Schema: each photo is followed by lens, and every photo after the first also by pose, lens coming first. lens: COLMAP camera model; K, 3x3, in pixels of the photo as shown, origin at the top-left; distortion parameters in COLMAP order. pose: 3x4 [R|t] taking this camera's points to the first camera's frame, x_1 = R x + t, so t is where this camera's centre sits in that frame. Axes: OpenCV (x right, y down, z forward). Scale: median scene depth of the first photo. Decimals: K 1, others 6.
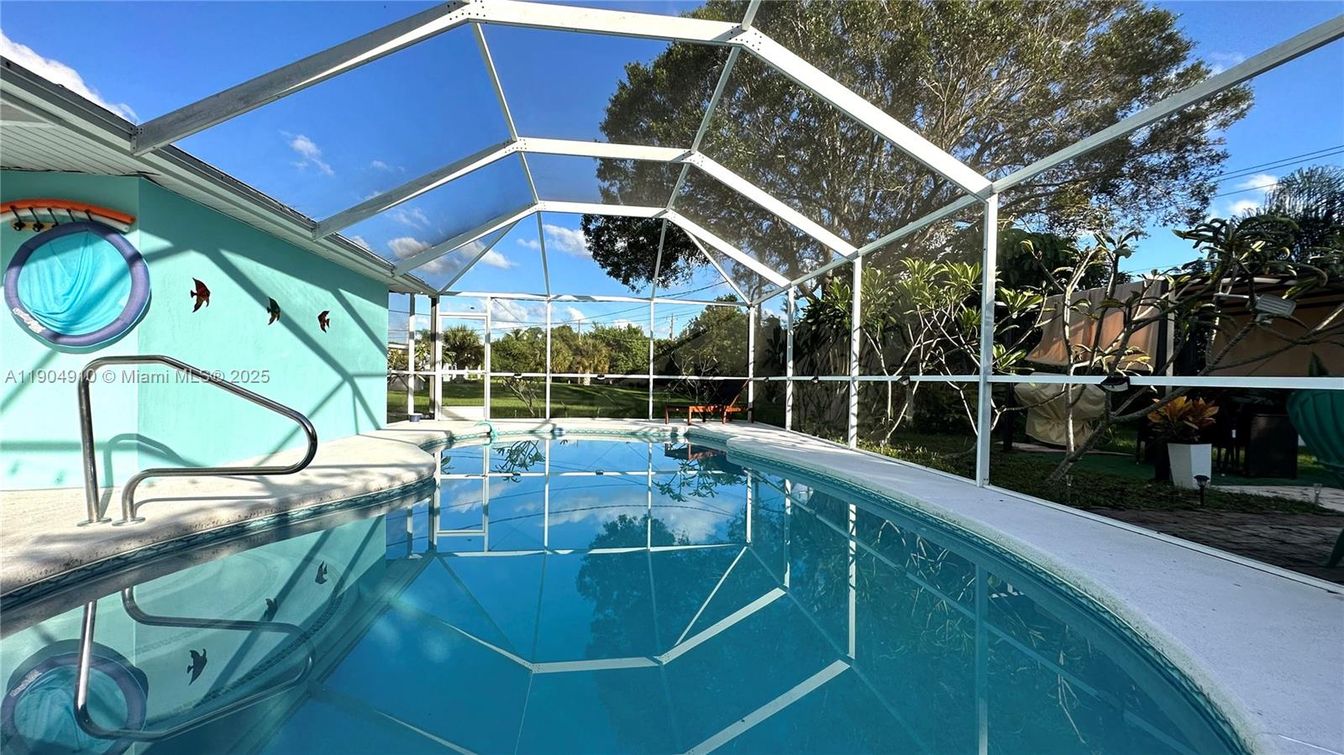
lens RADIAL K [[536.2, 0, 667.4], [0, 536.2, 379.2], [0, 0, 1]] dist [0.001365, -0.000041]
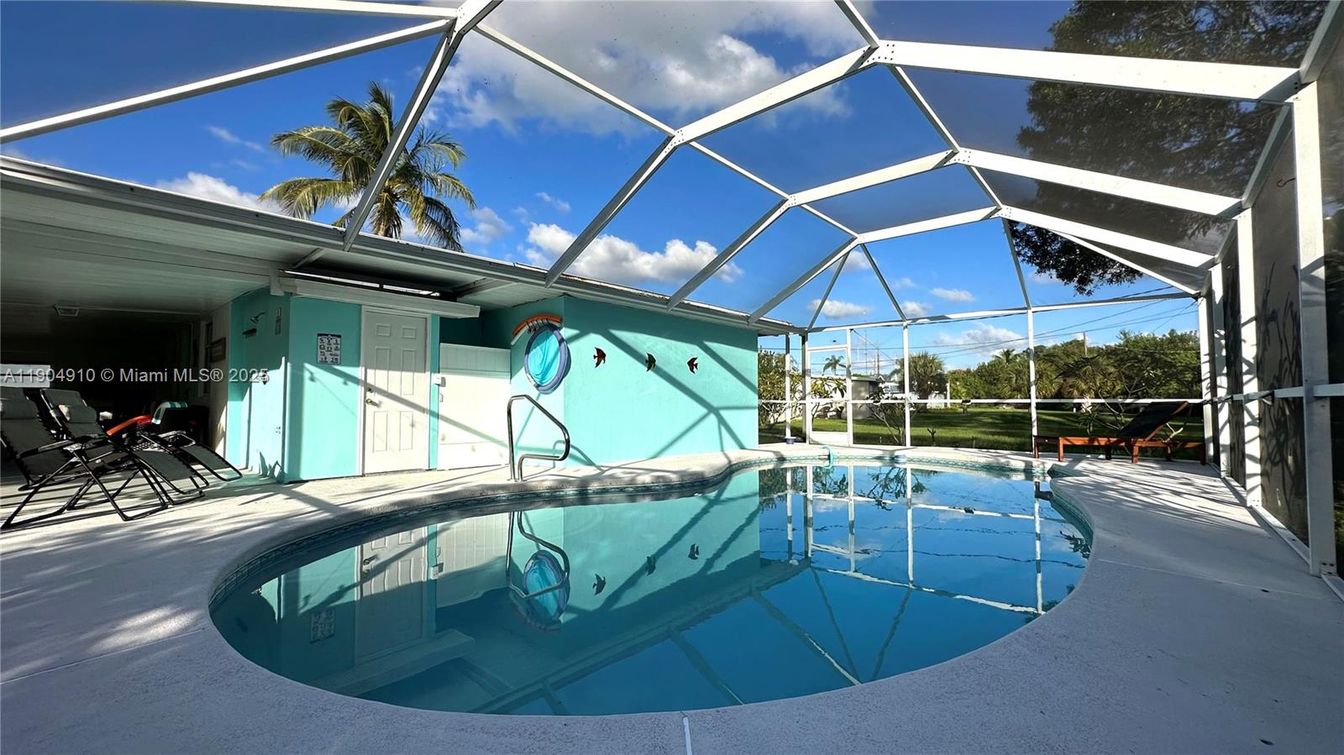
lens RADIAL K [[536.2, 0, 670.8], [0, 536.2, 381.1], [0, 0, 1]] dist [0.001365, -0.000041]
pose [[0.665398, -0.047987, -0.744945, 0.282568], [0.010704, 0.998442, -0.054755, 0.005046], [0.746412, 0.028460, 0.664875, 0.038735]]
